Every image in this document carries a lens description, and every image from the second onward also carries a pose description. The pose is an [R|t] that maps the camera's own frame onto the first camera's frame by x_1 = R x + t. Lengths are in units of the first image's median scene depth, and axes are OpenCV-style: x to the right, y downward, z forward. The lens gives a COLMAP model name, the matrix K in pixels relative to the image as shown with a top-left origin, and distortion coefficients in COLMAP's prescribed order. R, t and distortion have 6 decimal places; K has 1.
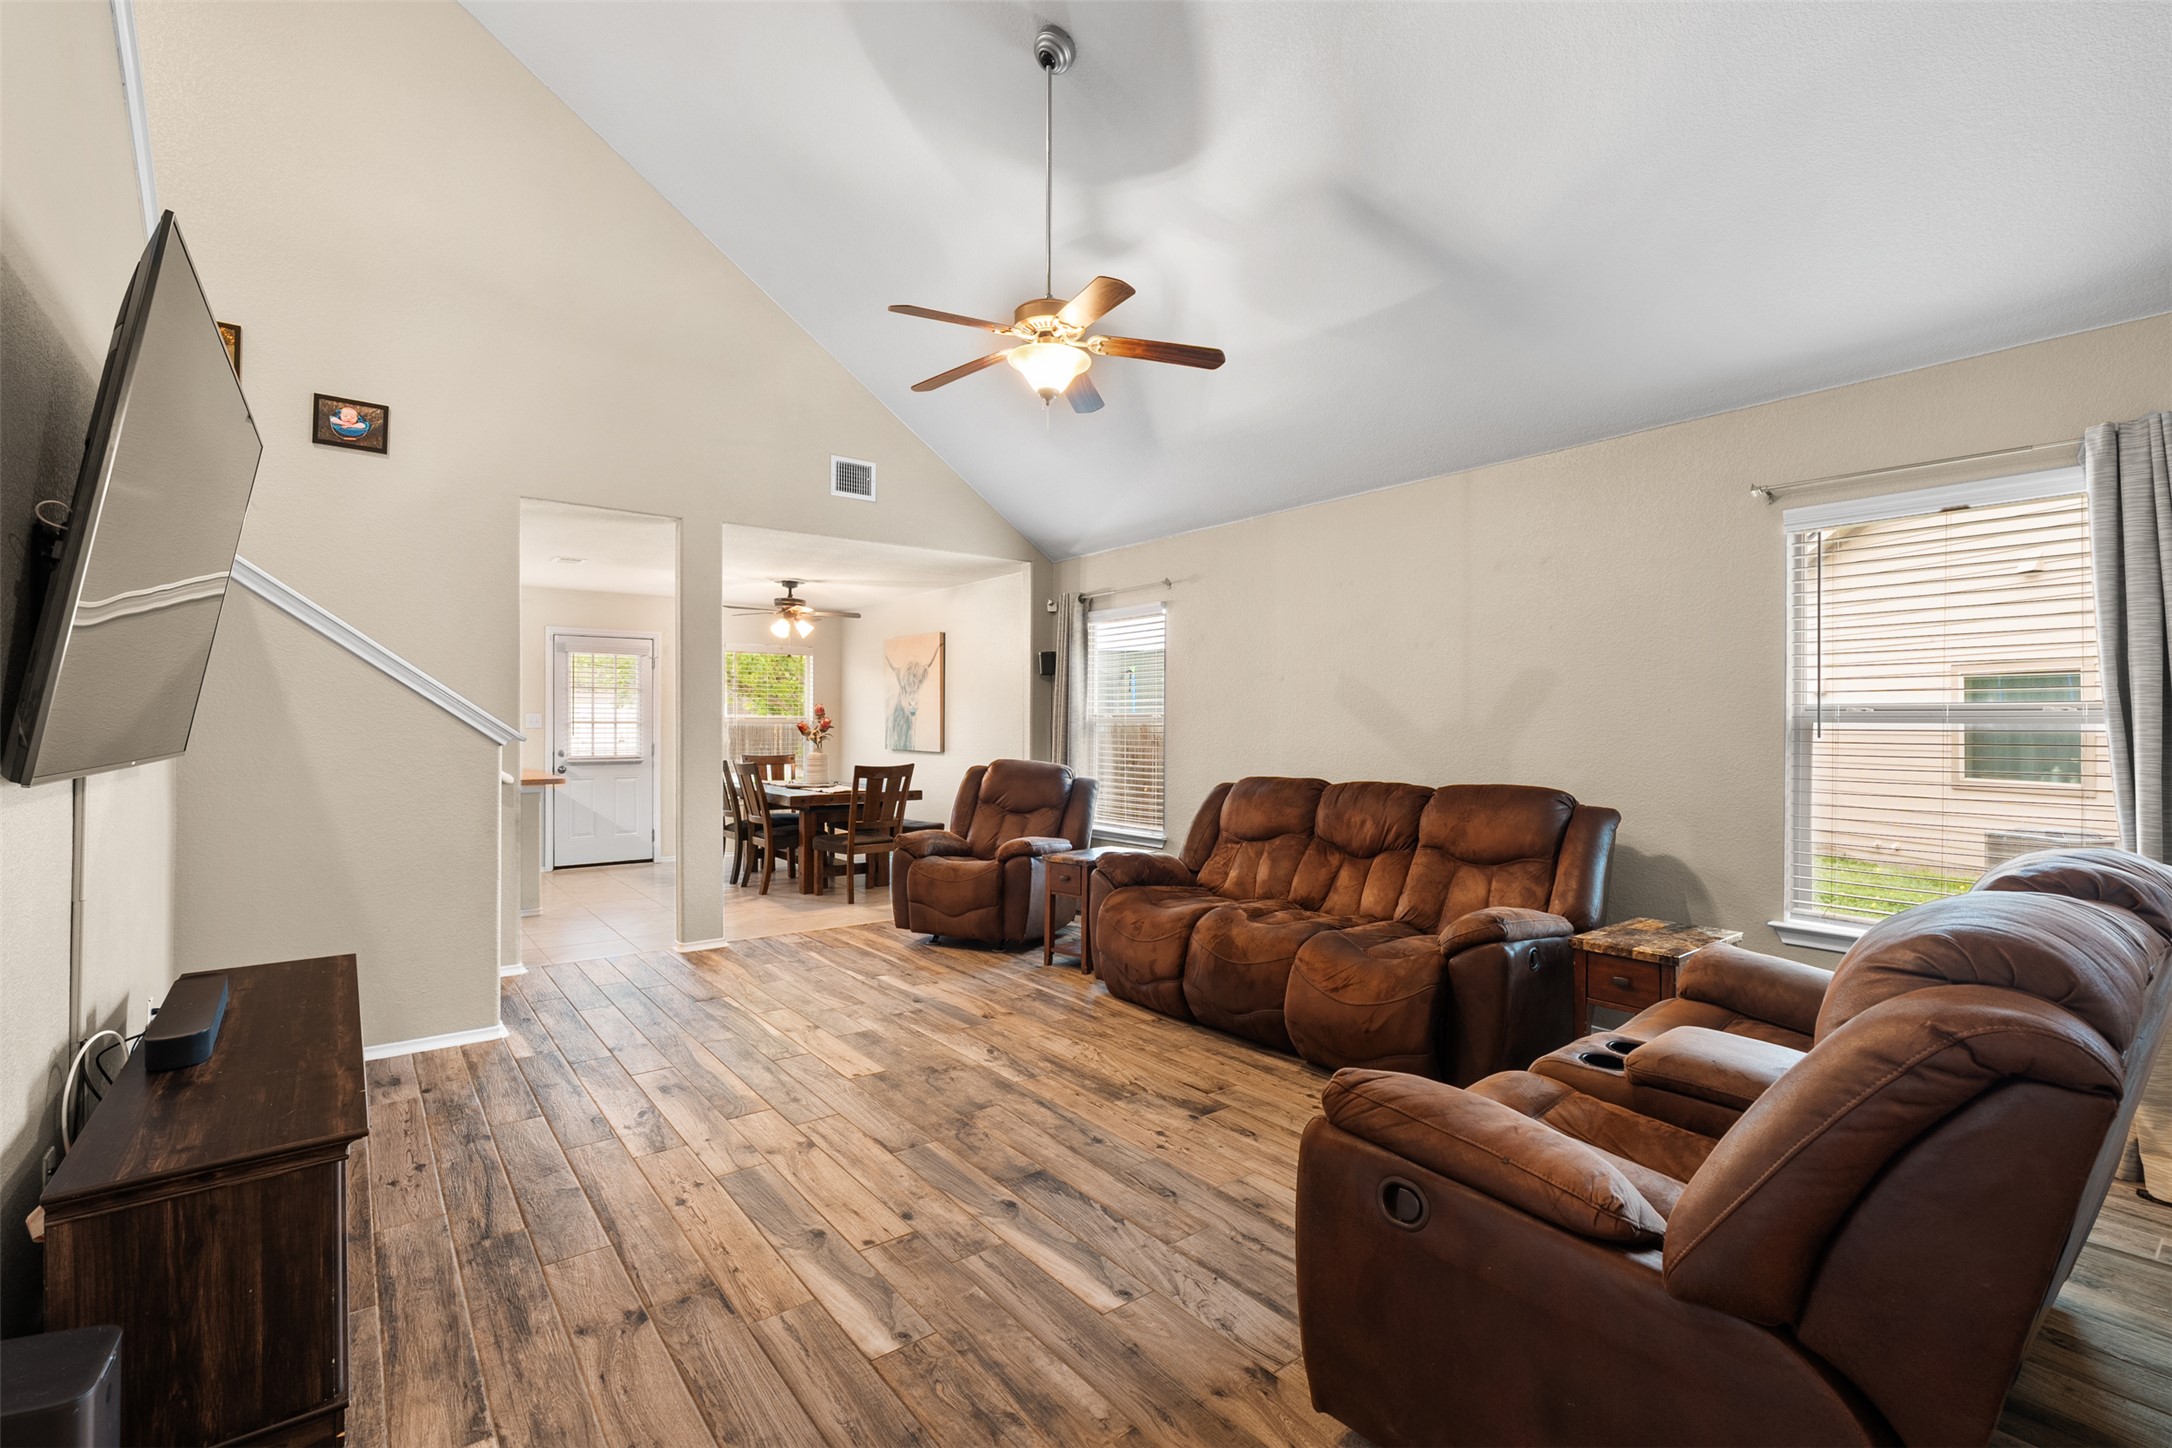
lens RADIAL K [[975.6, 0, 1101.5], [0, 975.6, 707.5], [0, 0, 1]] dist [-0.006641, 0.002662]
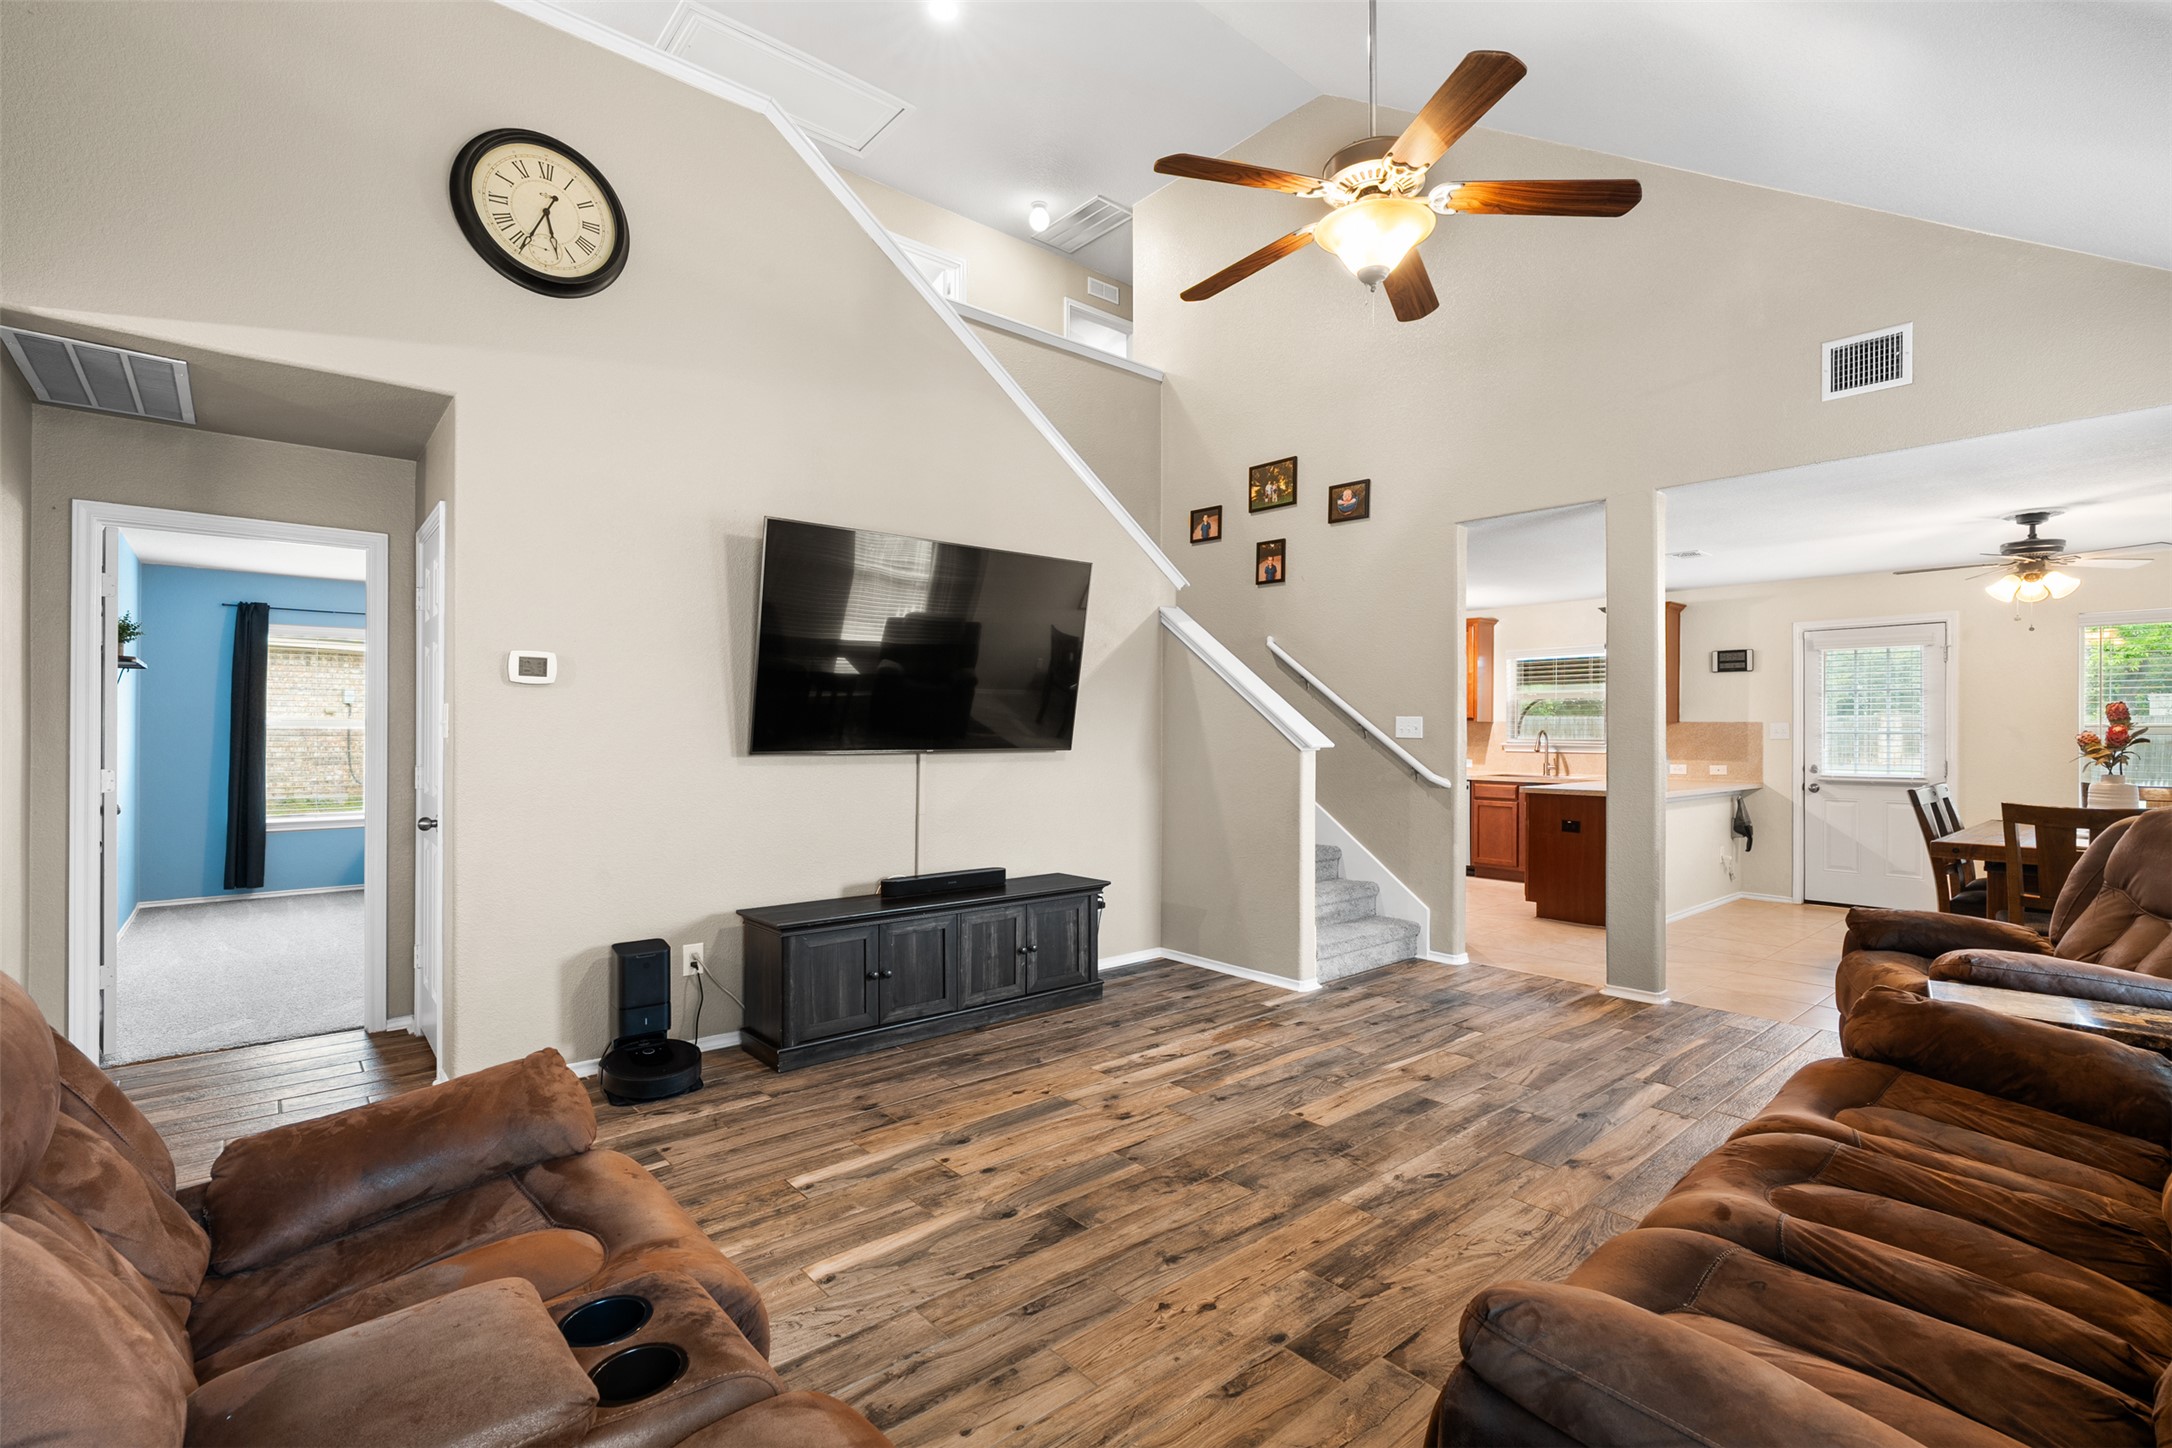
lens RADIAL K [[975.6, 0, 1076.2], [0, 975.6, 732.6], [0, 0, 1]] dist [-0.006641, 0.002662]
pose [[0.039428, -0.000109, -0.999222, 0.689853], [0.014353, 0.999897, 0.000458, 0.013176], [0.999119, -0.014360, 0.039425, 0.790420]]
